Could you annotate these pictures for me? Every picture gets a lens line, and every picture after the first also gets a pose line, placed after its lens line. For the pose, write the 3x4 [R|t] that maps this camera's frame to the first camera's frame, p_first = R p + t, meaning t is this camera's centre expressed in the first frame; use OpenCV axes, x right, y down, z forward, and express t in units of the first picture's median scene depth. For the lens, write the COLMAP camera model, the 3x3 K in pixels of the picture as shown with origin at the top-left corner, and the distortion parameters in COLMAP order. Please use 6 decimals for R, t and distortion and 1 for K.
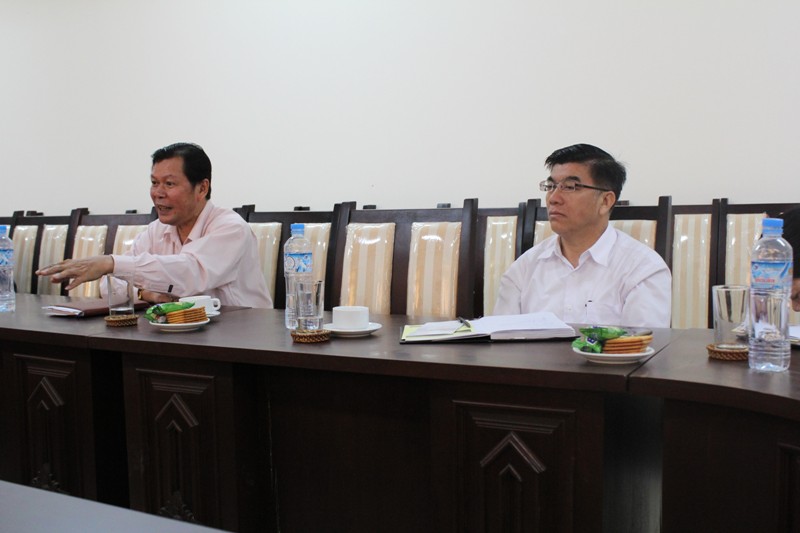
lens RADIAL K [[965.5, 0, 399.9], [0, 965.5, 265.1], [0, 0, 1]] dist [-0.113021, 0.000000]
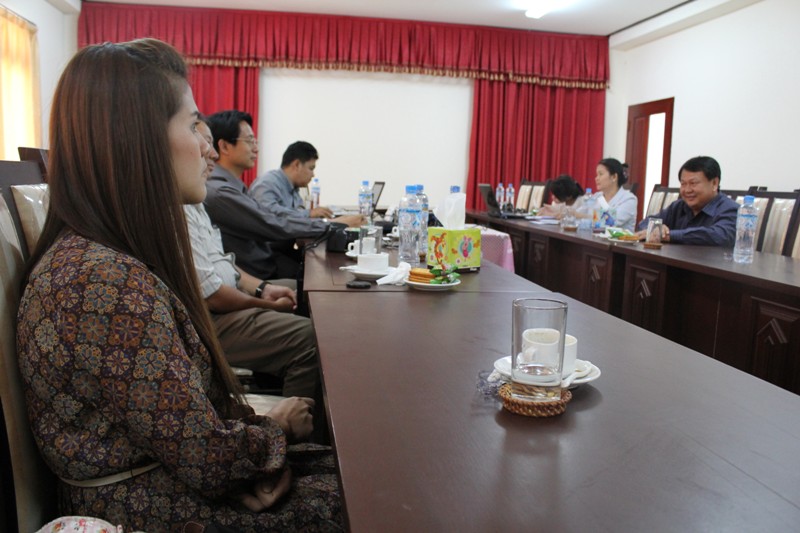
lens RADIAL K [[827.9, 0, 400.1], [0, 827.9, 266.6], [0, 0, 1]] dist [-0.003052, 0.000000]
pose [[0.625190, 0.125589, -0.770302, 0.196324], [-0.095300, 0.991867, 0.084366, 0.003843], [0.774632, 0.020665, 0.632074, -0.117304]]
